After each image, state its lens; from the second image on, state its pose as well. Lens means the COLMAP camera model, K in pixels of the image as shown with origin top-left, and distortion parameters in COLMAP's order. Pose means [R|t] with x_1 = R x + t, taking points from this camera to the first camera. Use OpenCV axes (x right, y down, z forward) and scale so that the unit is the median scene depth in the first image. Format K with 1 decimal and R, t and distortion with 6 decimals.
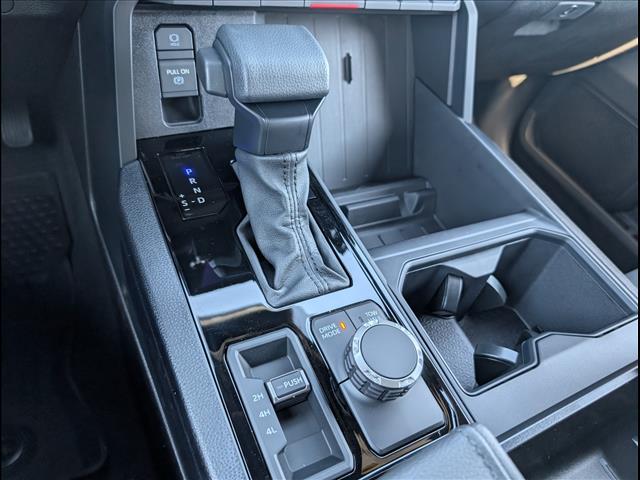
lens RADIAL K [[488.8, 0, 320.0], [0, 488.8, 240.0], [0, 0, 1]] dist [0.052772, -0.000271]
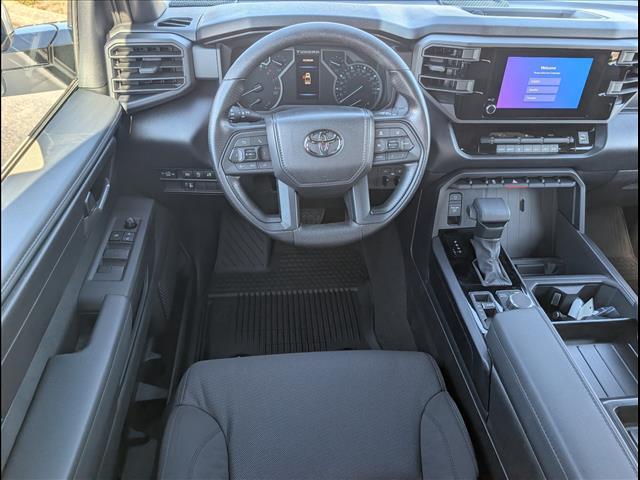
lens RADIAL K [[455.4, 0, 320.9], [0, 455.4, 226.7], [0, 0, 1]] dist [-0.005876, -0.001930]
pose [[0.917713, 0.078796, -0.389351, 0.039157], [-0.154193, 0.973939, -0.166333, 0.338142], [0.366098, 0.212681, 0.905947, -1.720273]]
